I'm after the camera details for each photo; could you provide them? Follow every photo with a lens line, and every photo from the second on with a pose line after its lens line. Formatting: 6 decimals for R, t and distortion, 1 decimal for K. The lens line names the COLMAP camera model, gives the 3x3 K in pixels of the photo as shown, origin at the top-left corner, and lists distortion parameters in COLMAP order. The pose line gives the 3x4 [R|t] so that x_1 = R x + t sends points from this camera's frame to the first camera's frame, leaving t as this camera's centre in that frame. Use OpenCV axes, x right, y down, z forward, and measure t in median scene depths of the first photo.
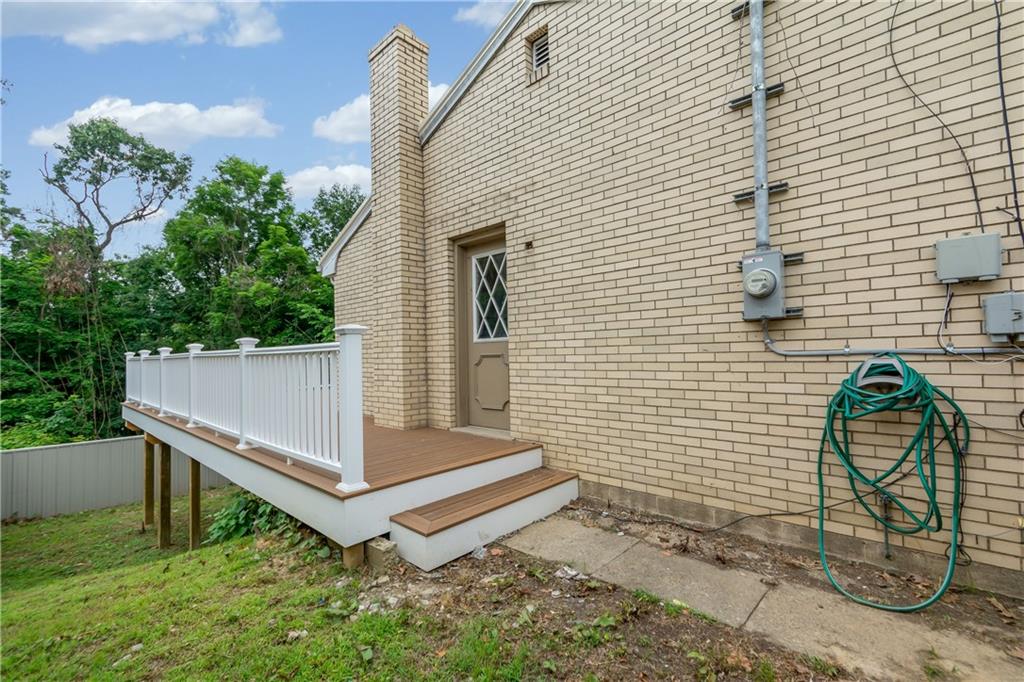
lens RADIAL K [[456.9, 0, 508.9], [0, 456.9, 346.6], [0, 0, 1]] dist [0.004732, -0.001041]
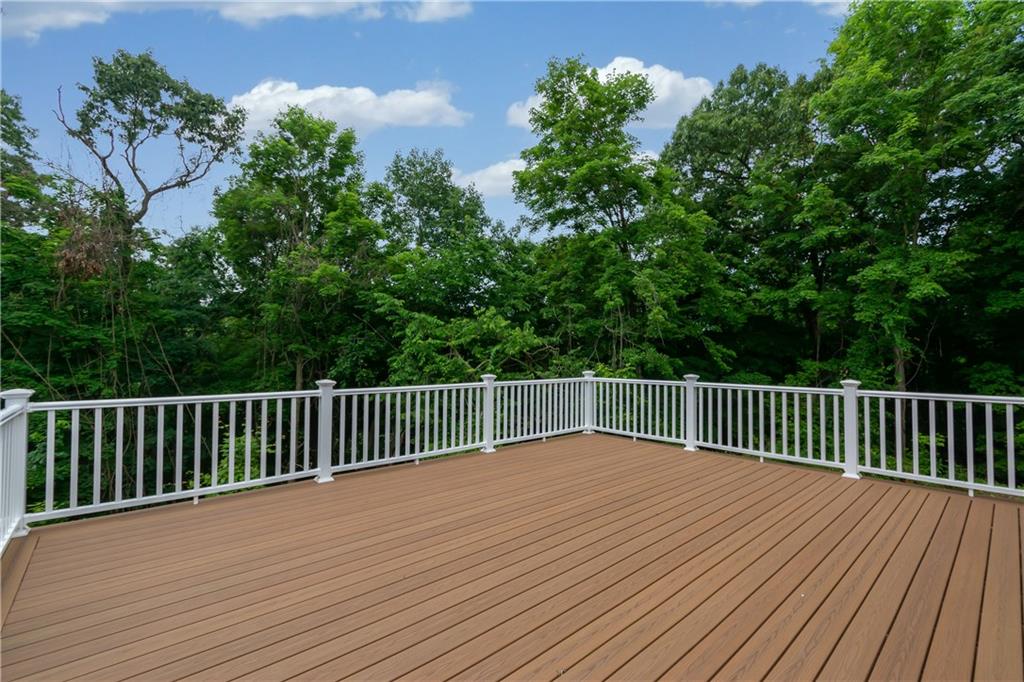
lens RADIAL K [[456.9, 0, 510.8], [0, 456.9, 347.5], [0, 0, 1]] dist [0.004732, -0.001041]
pose [[0.995706, 0.020290, -0.090316, -0.158049], [-0.020063, 0.999793, 0.003419, -0.009768], [0.090367, -0.001592, 0.995907, 0.256519]]
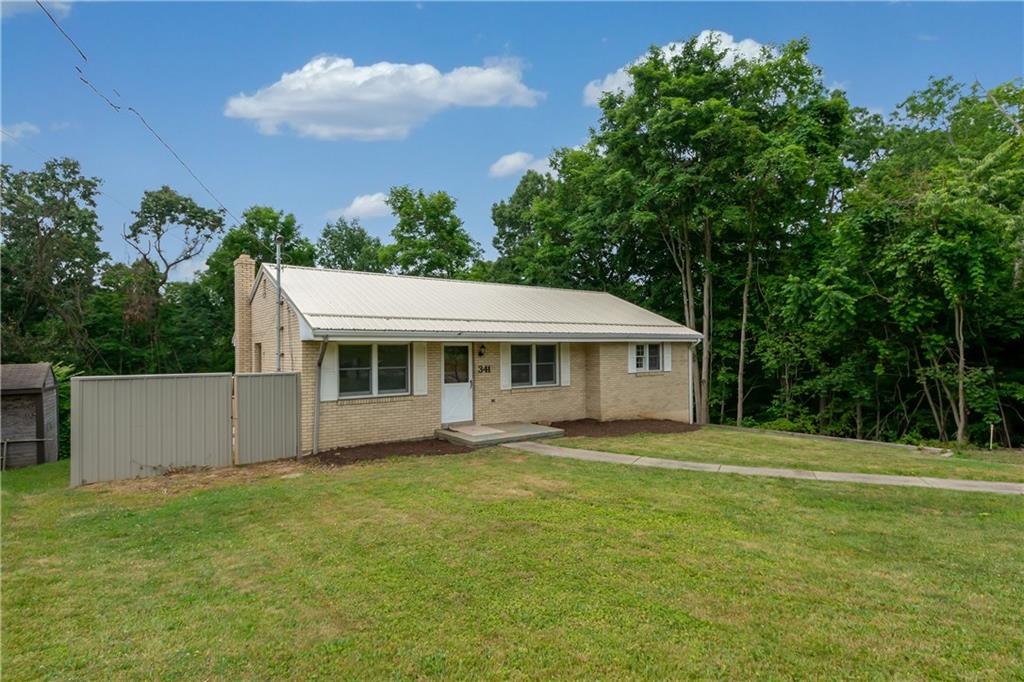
lens RADIAL K [[523.2, 0, 512.1], [0, 523.2, 345.9], [0, 0, 1]] dist [-0.001688, -0.000855]
pose [[0.987435, 0.007643, -0.157844, 0.341952], [-0.006090, 0.999928, 0.010314, -0.054148], [0.157911, -0.009223, 0.987410, -0.323876]]
